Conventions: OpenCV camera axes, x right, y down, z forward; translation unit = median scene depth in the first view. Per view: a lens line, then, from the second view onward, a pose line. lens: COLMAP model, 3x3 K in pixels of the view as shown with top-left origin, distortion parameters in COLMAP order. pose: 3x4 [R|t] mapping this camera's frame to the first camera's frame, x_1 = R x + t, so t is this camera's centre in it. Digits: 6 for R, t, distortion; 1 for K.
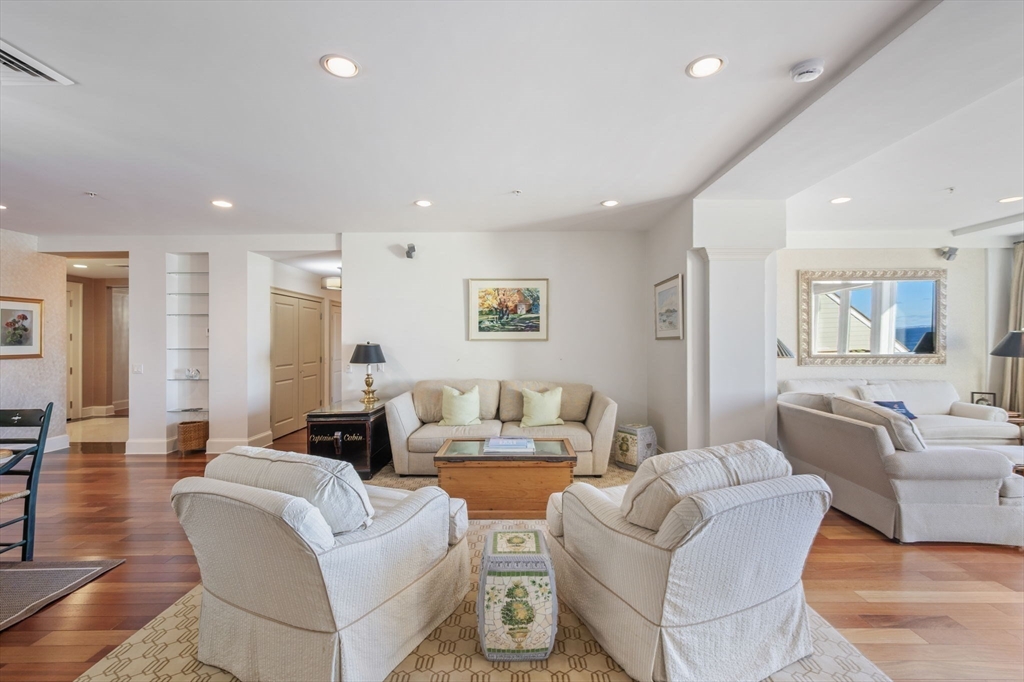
lens RADIAL K [[407.1, 0, 512.0], [0, 407.1, 341.0], [0, 0, 1]] dist [-0.000510, -0.000042]
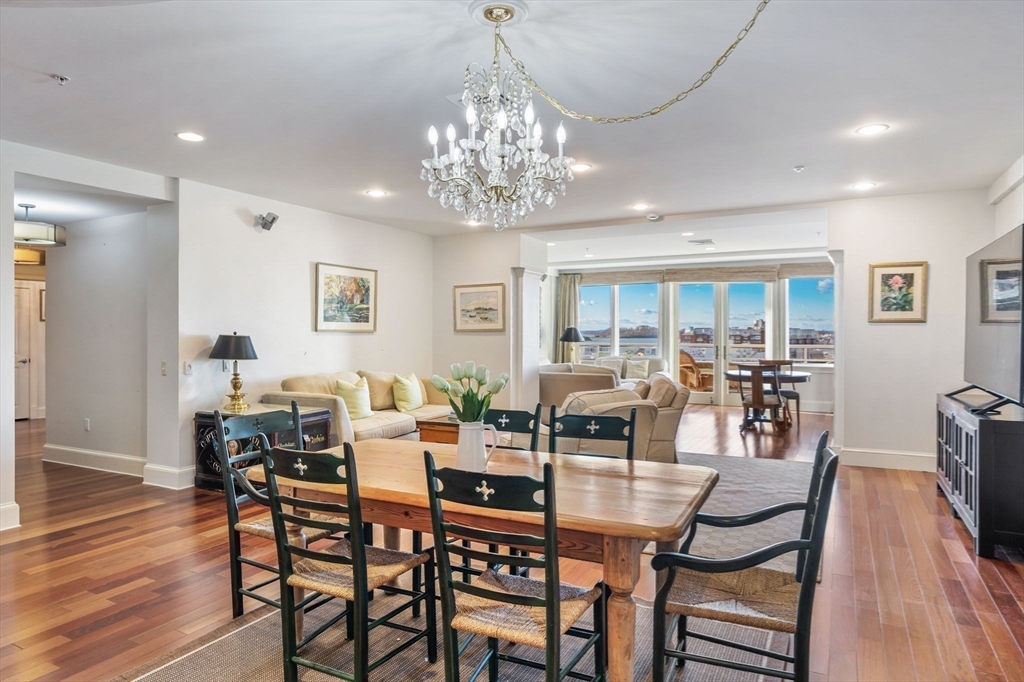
lens RADIAL K [[633.1, 0, 512.0], [0, 633.1, 341.0], [0, 0, 1]] dist [-0.000905, 0.000051]
pose [[0.459876, -0.008913, 0.887938, -1.145678], [-0.005301, 0.999904, 0.012783, 0.000317], [-0.887967, -0.010586, 0.459785, -0.021527]]
